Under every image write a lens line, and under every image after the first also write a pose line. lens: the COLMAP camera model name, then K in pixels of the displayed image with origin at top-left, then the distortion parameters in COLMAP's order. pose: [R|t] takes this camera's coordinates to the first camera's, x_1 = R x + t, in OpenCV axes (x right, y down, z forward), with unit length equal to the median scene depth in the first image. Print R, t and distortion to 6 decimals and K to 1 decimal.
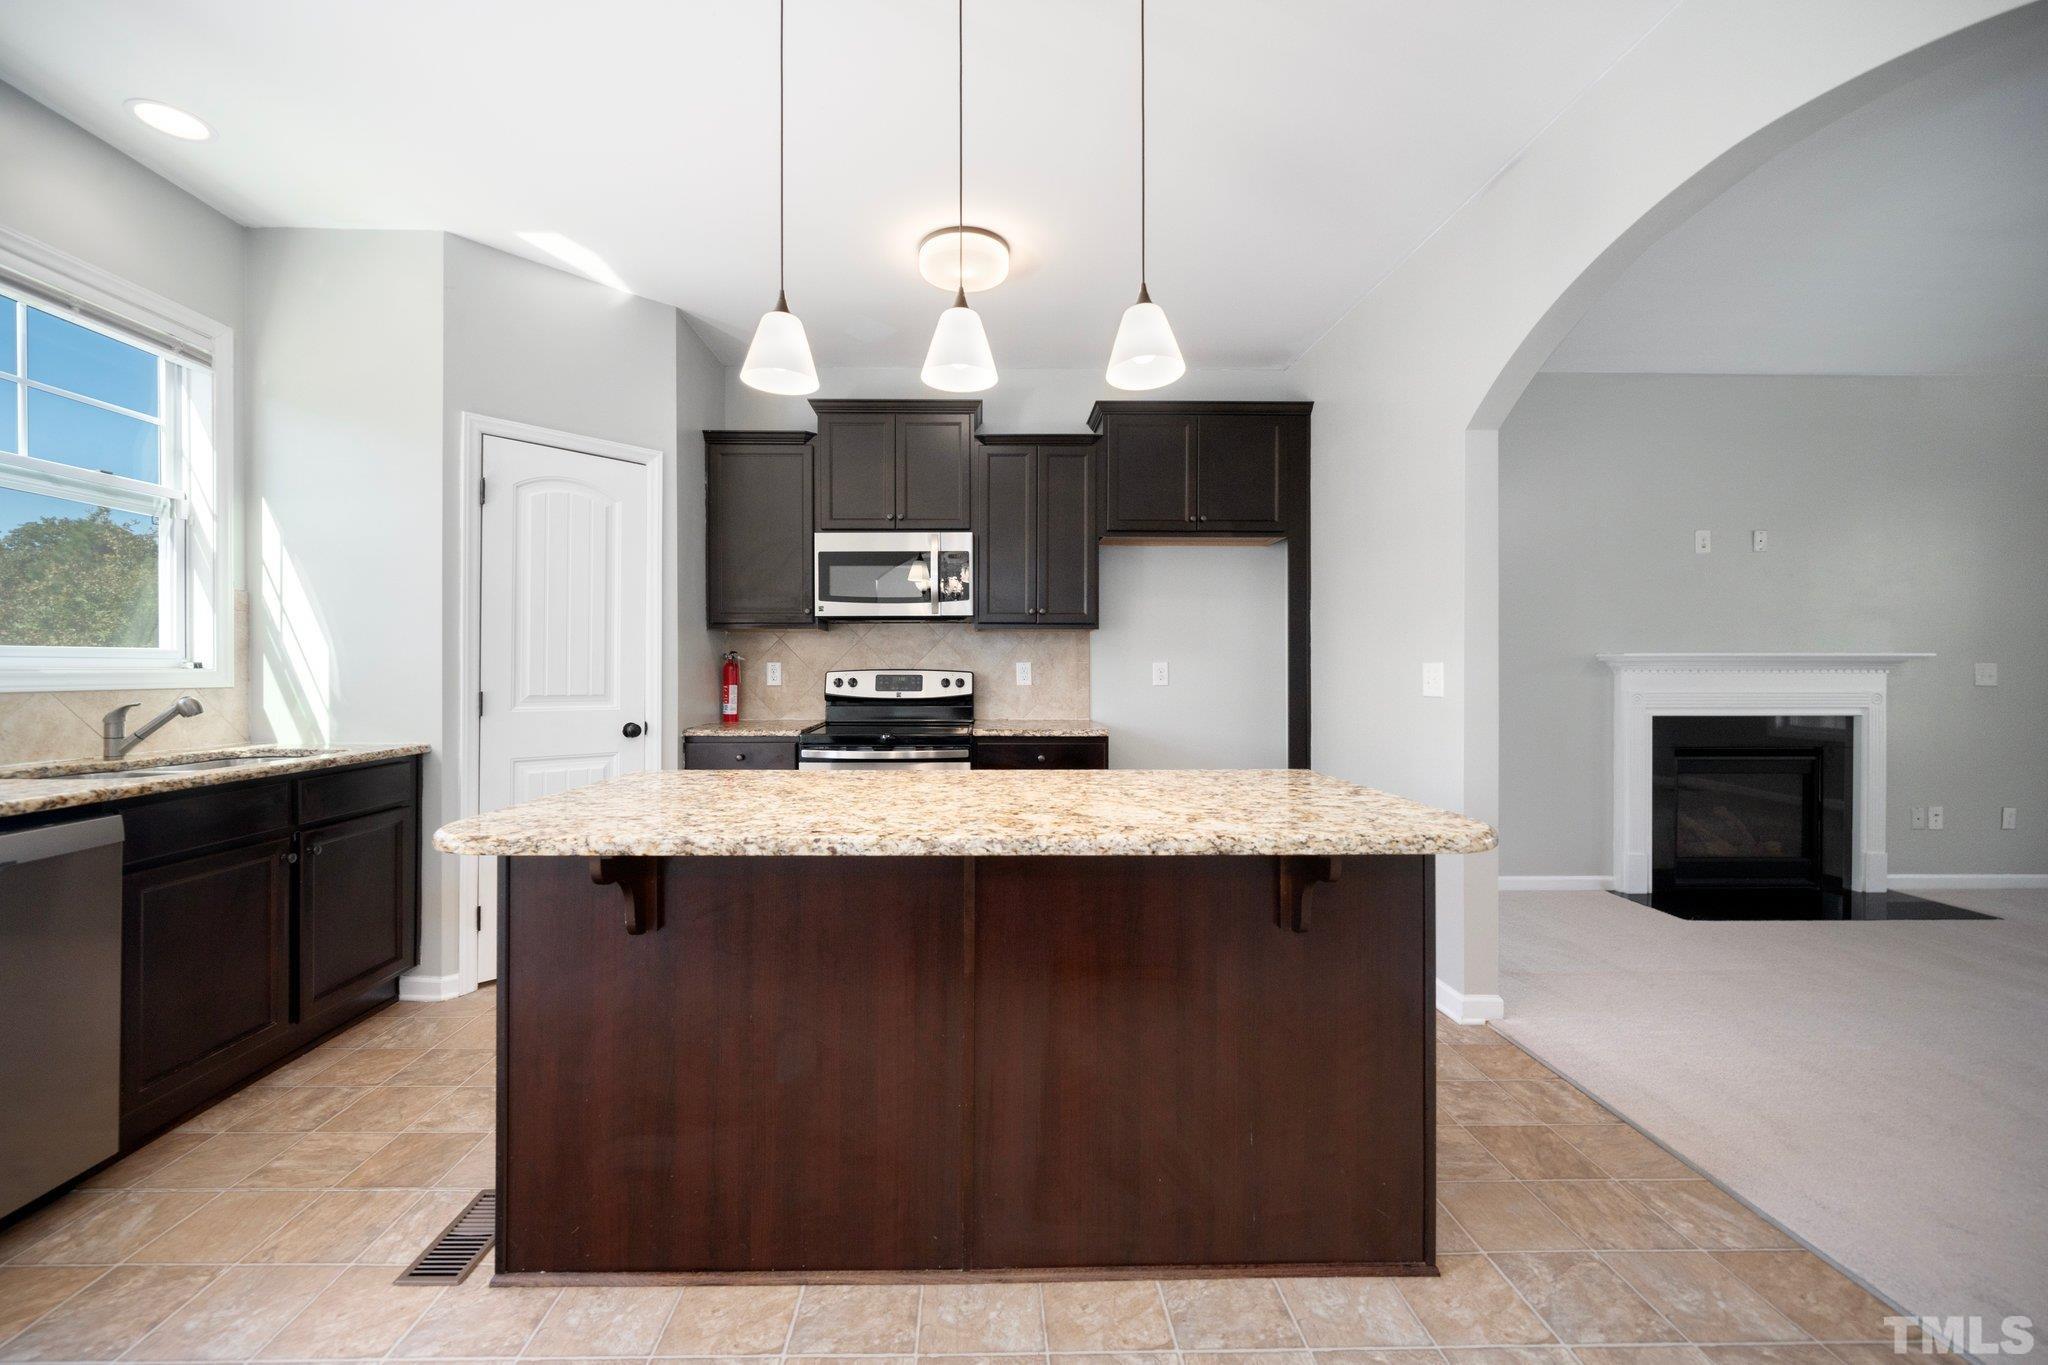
lens RADIAL K [[834.7, 0, 1018.7], [0, 834.7, 675.2], [0, 0, 1]] dist [0.001696, -0.000166]
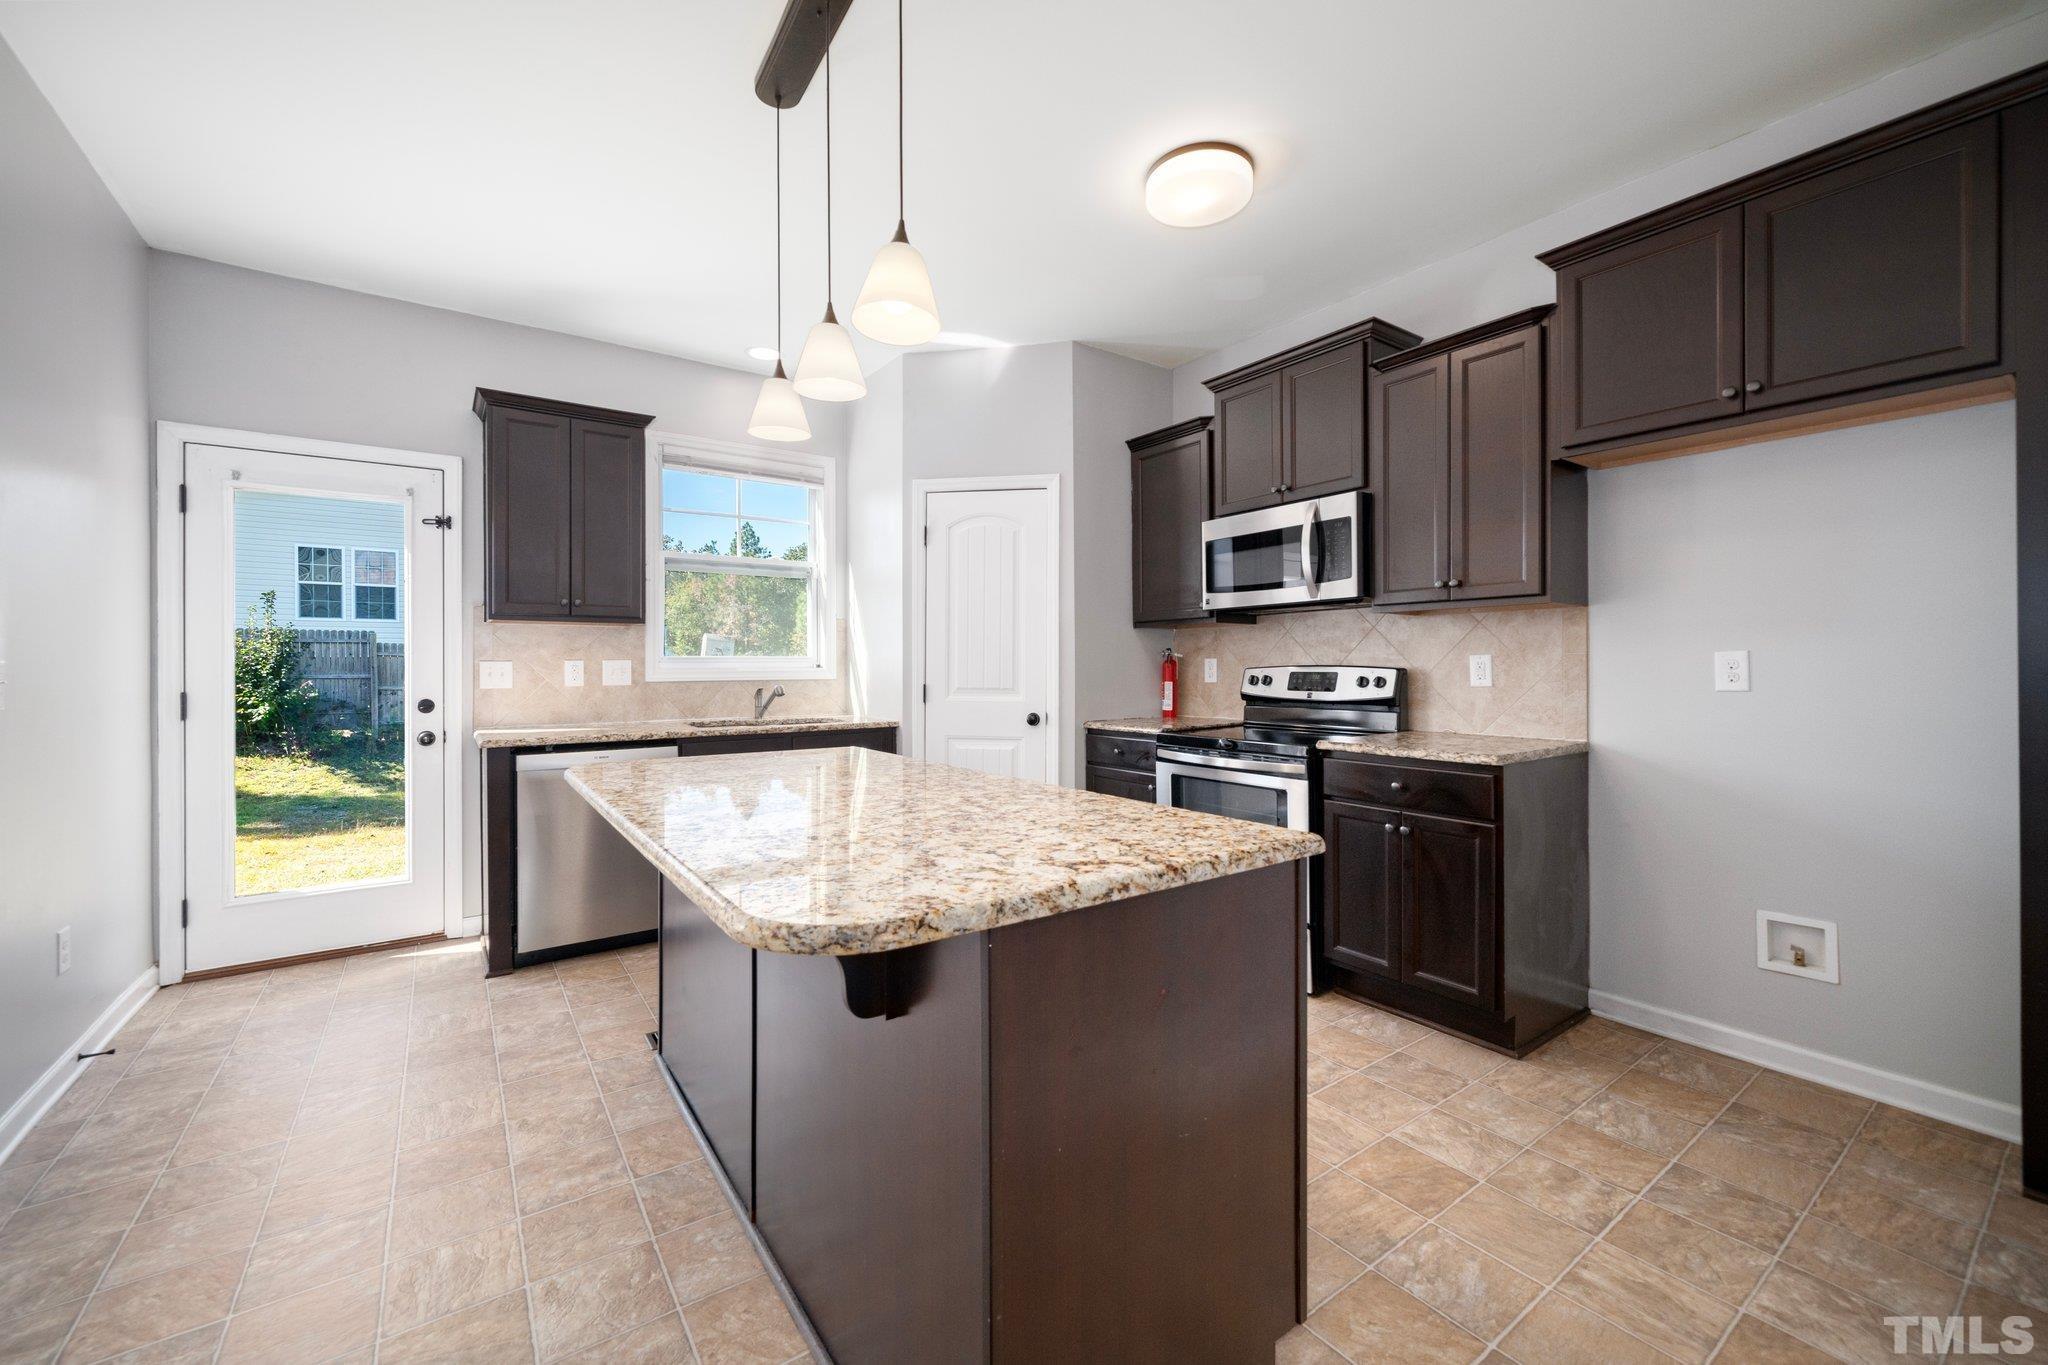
lens RADIAL K [[834.7, 0, 1009.8], [0, 834.7, 652.7], [0, 0, 1]] dist [0.001696, -0.000166]
pose [[0.541245, -0.016654, -0.840700, 0.403740], [0.001513, 0.999822, -0.018832, -0.004640], [0.840864, 0.008920, 0.541173, 0.285013]]
